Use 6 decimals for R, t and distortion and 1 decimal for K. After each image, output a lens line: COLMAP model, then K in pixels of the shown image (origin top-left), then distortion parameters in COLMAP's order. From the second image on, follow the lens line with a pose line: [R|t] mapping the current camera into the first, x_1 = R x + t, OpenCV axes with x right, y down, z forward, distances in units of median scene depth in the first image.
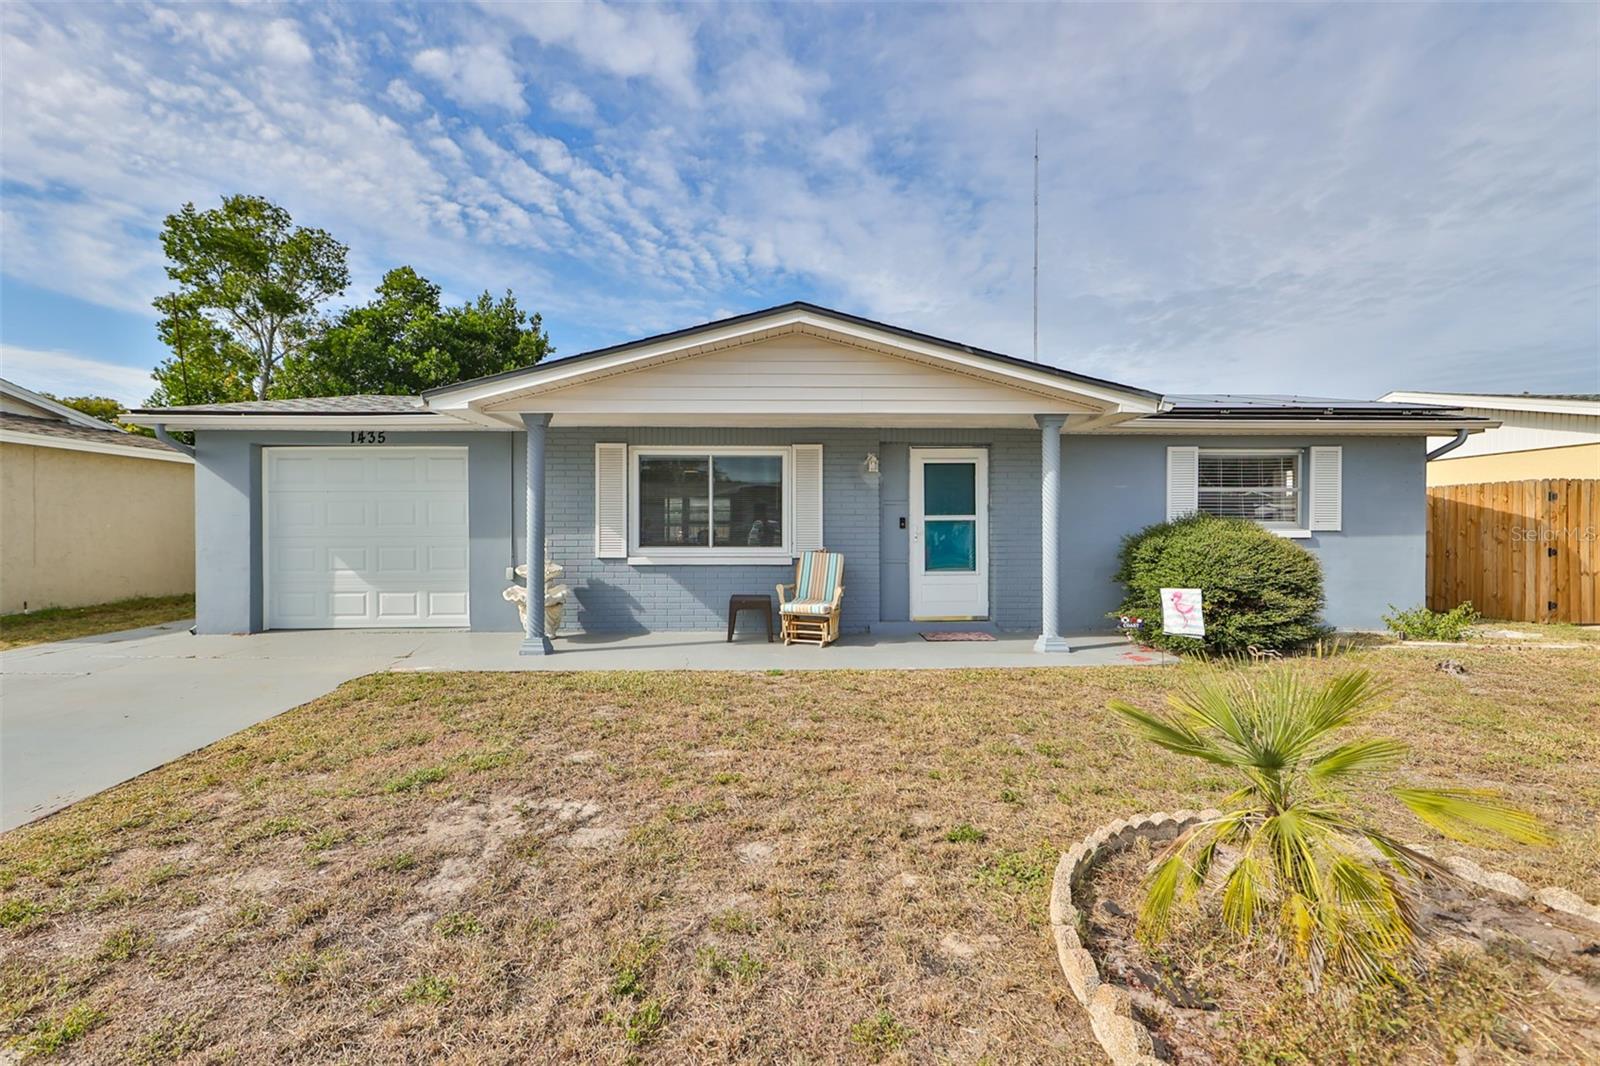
lens RADIAL K [[683.5, 0, 789.5], [0, 683.5, 536.3], [0, 0, 1]] dist [0.000010, 0.000264]
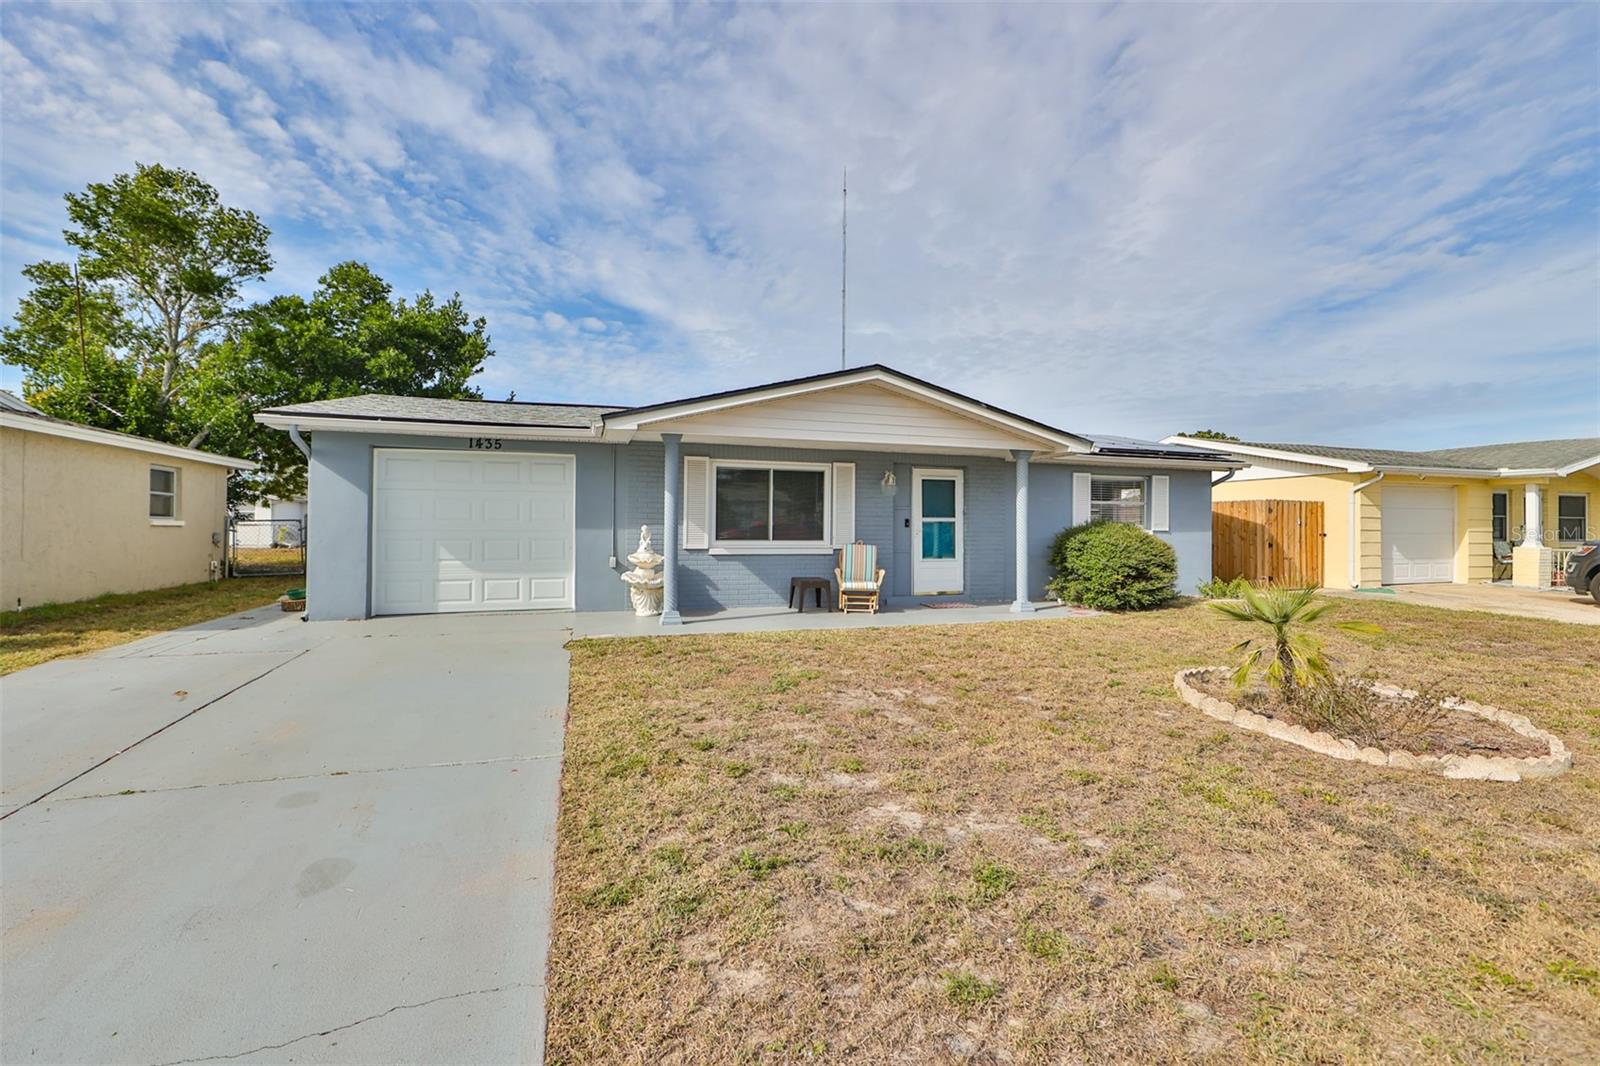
lens RADIAL K [[661.6, 0, 794.9], [0, 661.6, 524.6], [0, 0, 1]] dist [0.001590, -0.000406]
pose [[0.961306, 0.009060, 0.275332, -0.413628], [-0.004348, 0.999834, -0.017720, 0.007951], [-0.275447, 0.015837, 0.961186, -0.199272]]
